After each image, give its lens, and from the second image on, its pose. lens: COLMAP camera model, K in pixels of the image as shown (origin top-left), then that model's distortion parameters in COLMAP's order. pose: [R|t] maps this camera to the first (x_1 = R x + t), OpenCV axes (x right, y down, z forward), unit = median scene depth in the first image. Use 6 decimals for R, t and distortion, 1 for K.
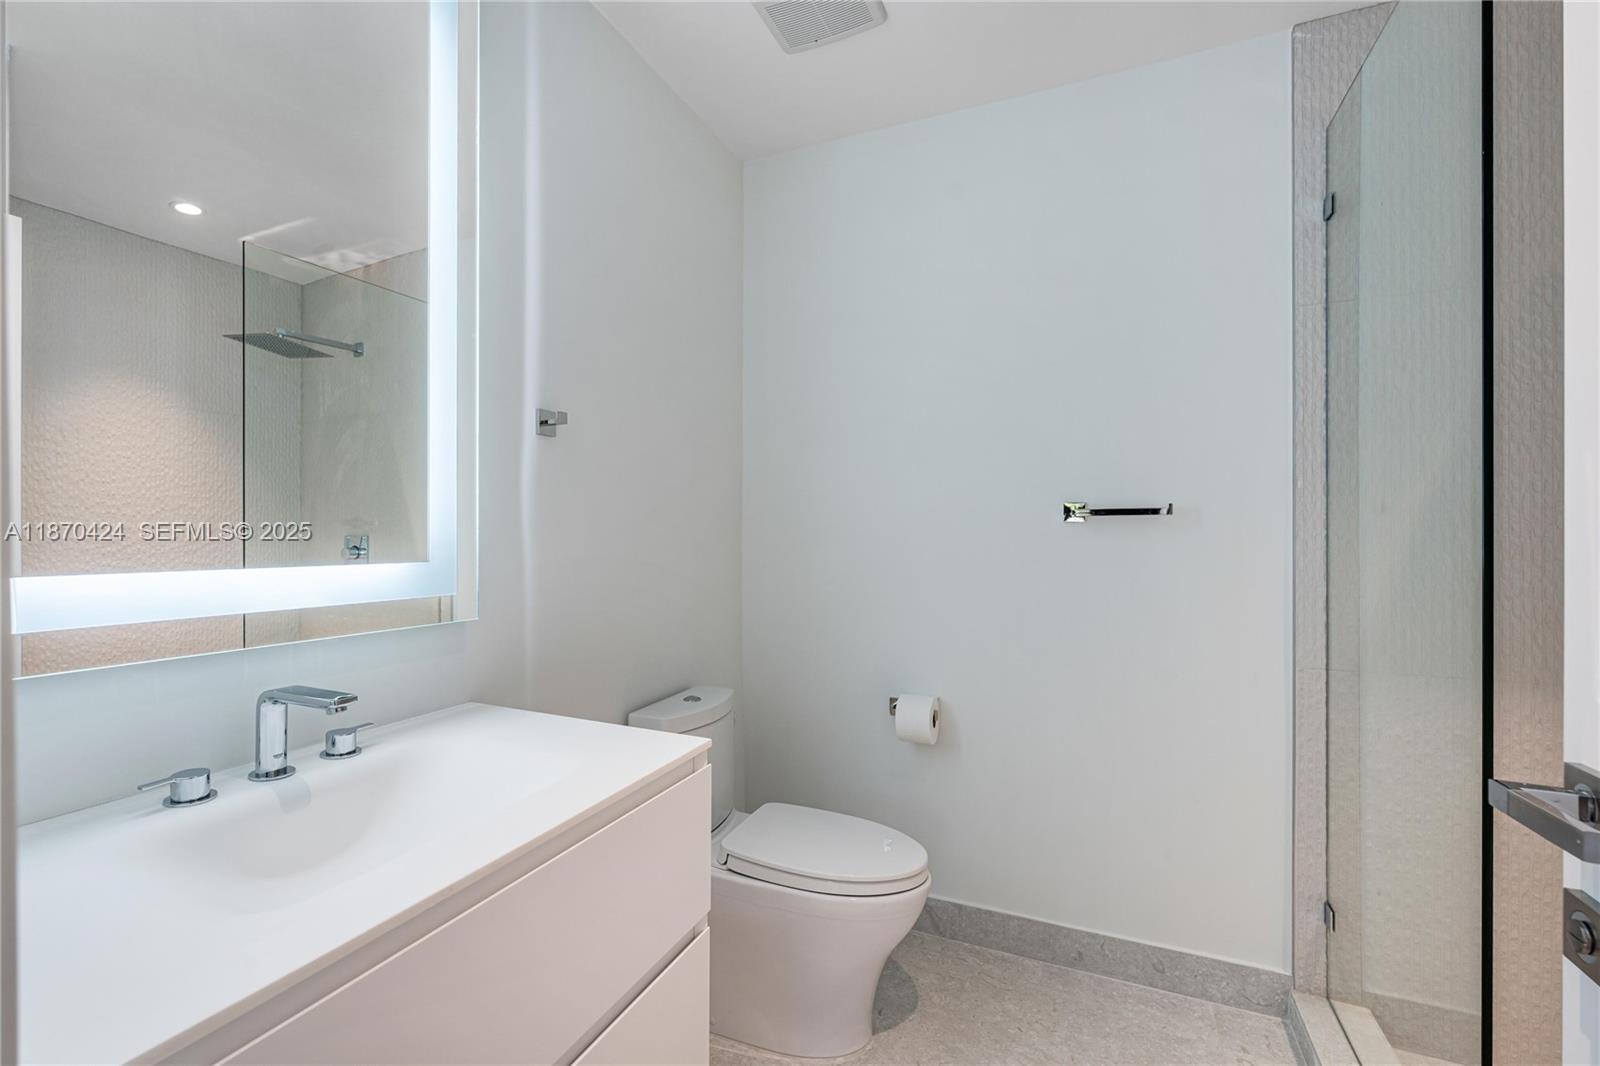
lens RADIAL K [[744.0, 0, 799.2], [0, 744.0, 531.9], [0, 0, 1]] dist [-0.002088, -0.000212]
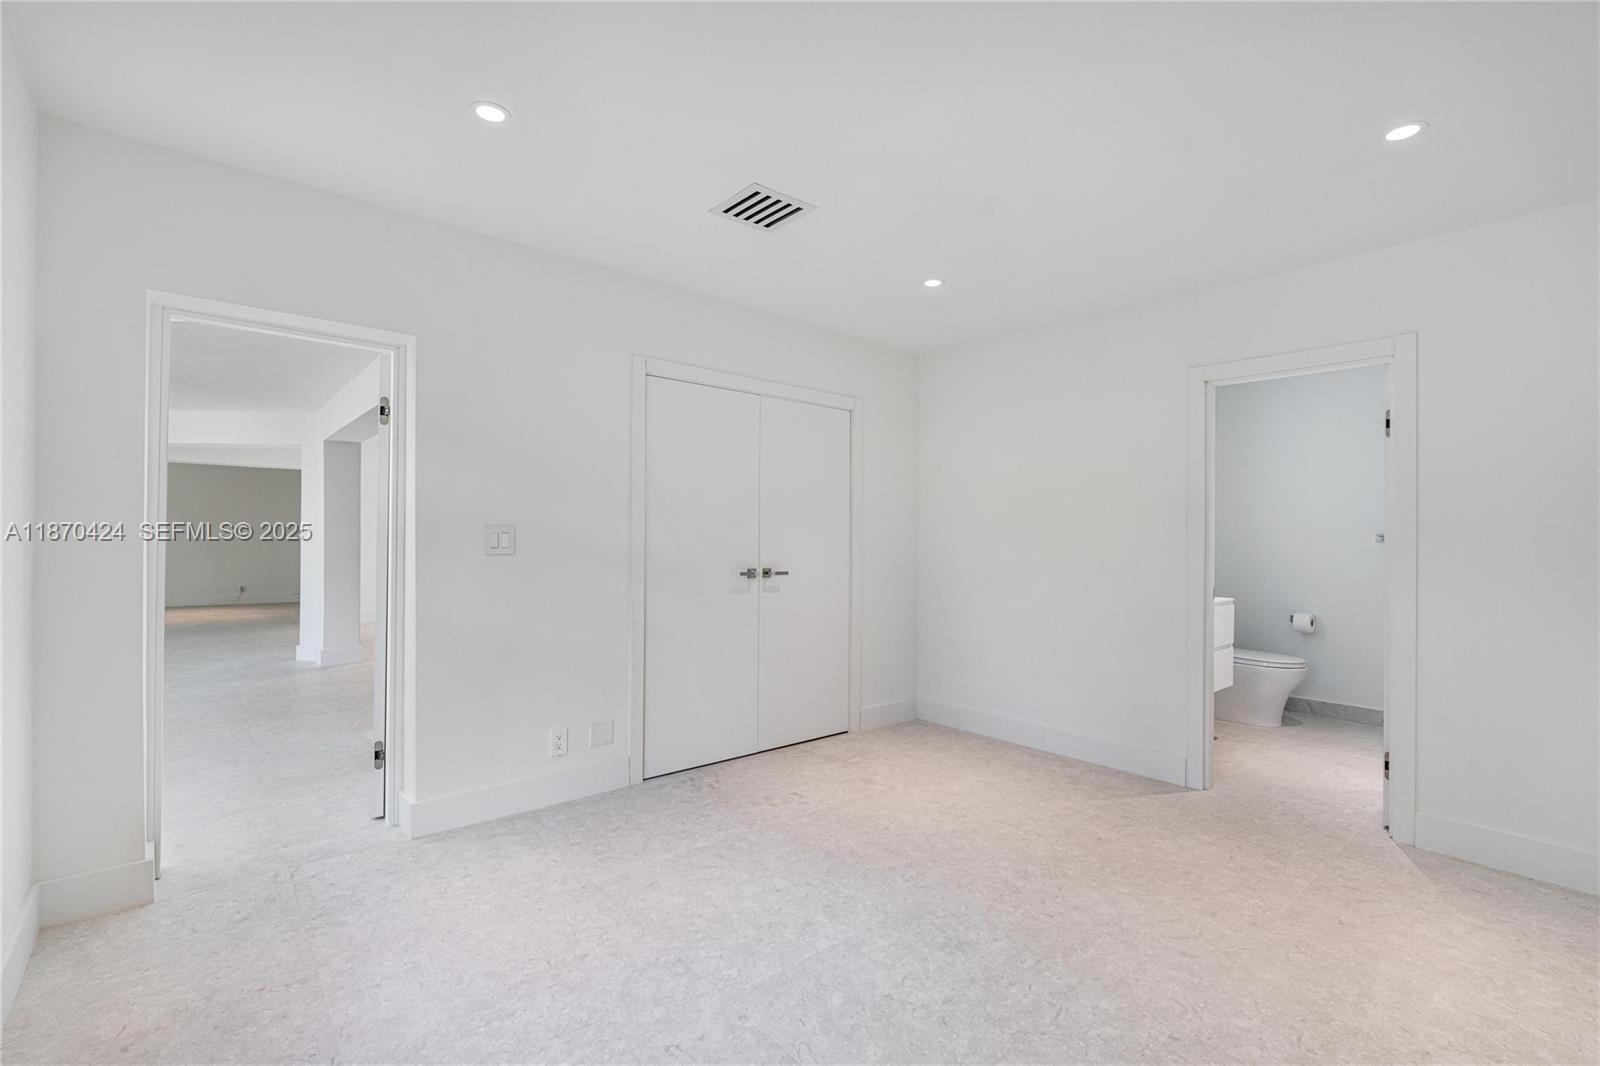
lens RADIAL K [[744.0, 0, 800.4], [0, 744.0, 538.4], [0, 0, 1]] dist [-0.002088, -0.000212]
pose [[0.889528, 0.003777, -0.456864, -0.196819], [-0.007068, 0.999960, -0.005496, 0.000143], [0.456825, 0.008118, 0.889519, -1.927323]]
